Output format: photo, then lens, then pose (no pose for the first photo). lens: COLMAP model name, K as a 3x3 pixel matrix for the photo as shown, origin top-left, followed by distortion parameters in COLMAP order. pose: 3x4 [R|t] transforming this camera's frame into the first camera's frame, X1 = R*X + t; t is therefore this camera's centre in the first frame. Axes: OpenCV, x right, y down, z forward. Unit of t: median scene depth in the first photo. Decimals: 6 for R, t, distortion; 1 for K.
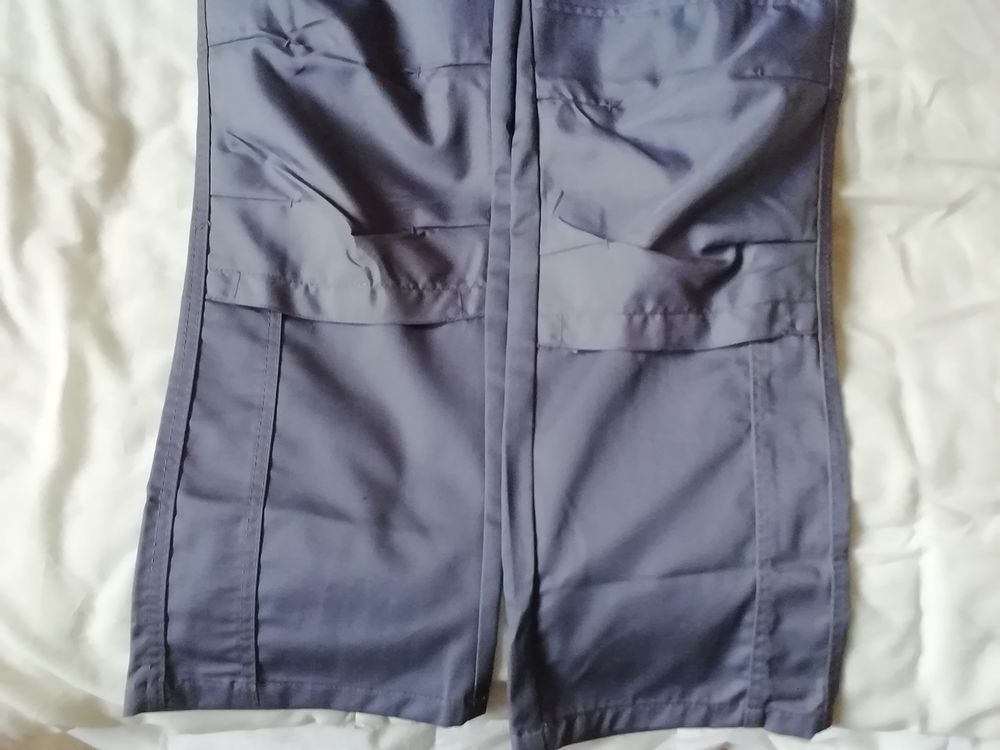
lens RADIAL K [[774.4, 0, 513.0], [0, 774.4, 373.1], [0, 0, 1]] dist [0.108655, -0.149923]
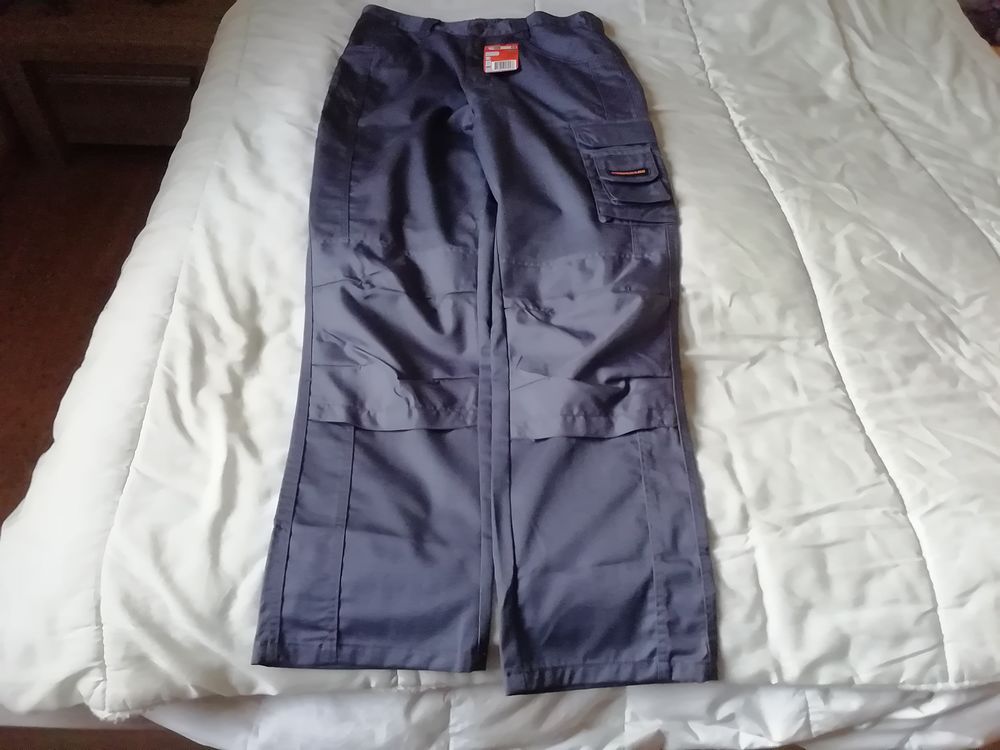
lens RADIAL K [[774.4, 0, 513.0], [0, 774.4, 373.1], [0, 0, 1]] dist [0.108655, -0.149923]
pose [[0.998825, -0.031464, 0.036852, -0.019085], [0.042603, 0.932572, -0.358462, 0.424302], [-0.023088, 0.359611, 0.932817, -0.579271]]
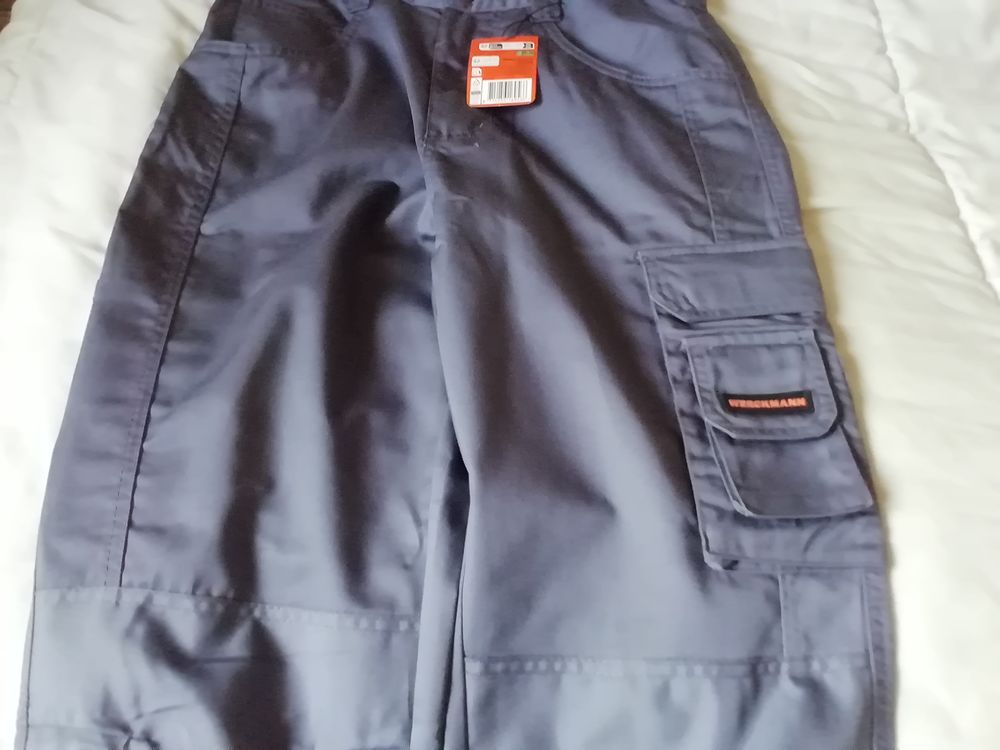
lens RADIAL K [[774.4, 0, 513.0], [0, 774.4, 373.1], [0, 0, 1]] dist [0.108655, -0.149923]
pose [[0.999970, -0.003610, 0.006788, 0.069827], [0.004928, 0.978637, -0.205535, -0.634334], [-0.005901, 0.205562, 0.978626, 0.228986]]
